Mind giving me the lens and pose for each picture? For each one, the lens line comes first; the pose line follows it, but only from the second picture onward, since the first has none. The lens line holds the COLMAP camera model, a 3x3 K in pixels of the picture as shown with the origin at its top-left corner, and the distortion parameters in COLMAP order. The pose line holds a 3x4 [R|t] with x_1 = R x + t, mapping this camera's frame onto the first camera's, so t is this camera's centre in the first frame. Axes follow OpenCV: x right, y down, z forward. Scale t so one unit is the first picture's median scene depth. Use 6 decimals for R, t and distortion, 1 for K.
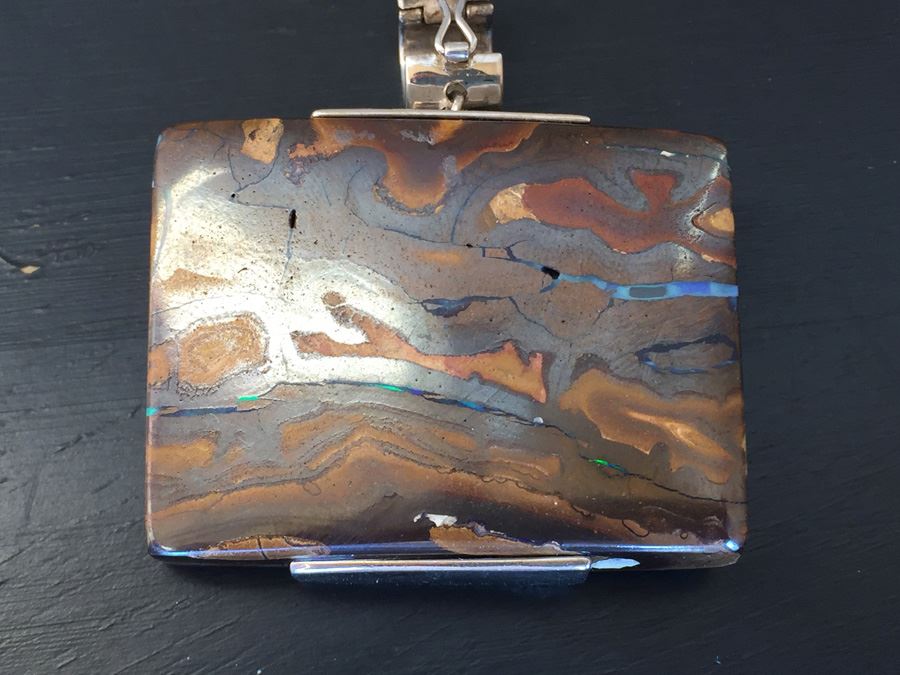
lens RADIAL K [[1471.6, 0, 450.0], [0, 1471.6, 337.5], [0, 0, 1]] dist [0.015650, 0.145581]
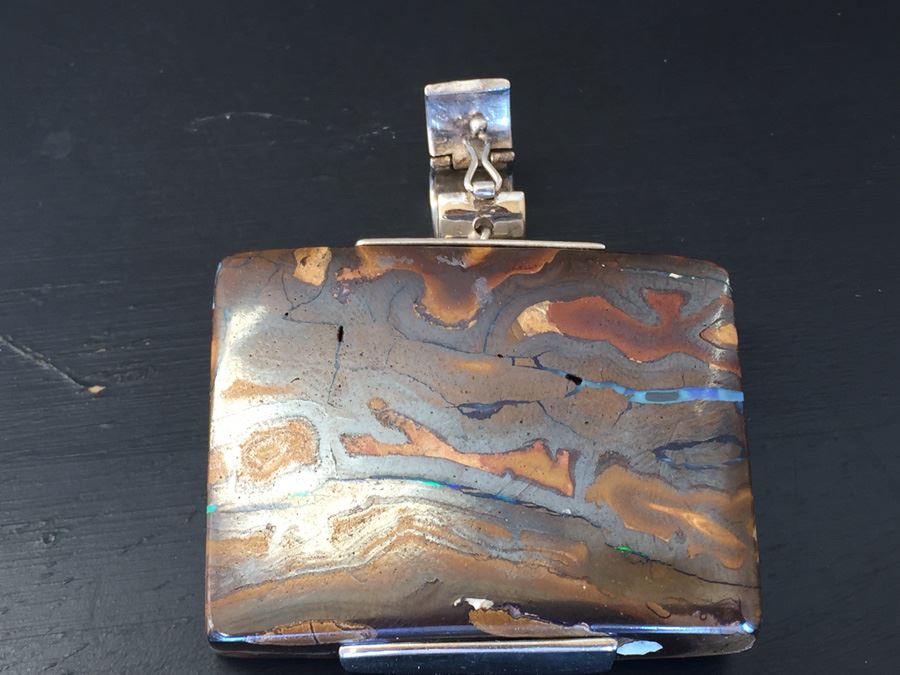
lens RADIAL K [[1471.6, 0, 450.0], [0, 1471.6, 337.5], [0, 0, 1]] dist [0.015650, 0.145581]
pose [[0.999939, -0.009438, 0.005796, -0.030721], [0.010151, 0.990284, -0.138688, 0.076732], [-0.004431, 0.138738, 0.990319, -0.098525]]
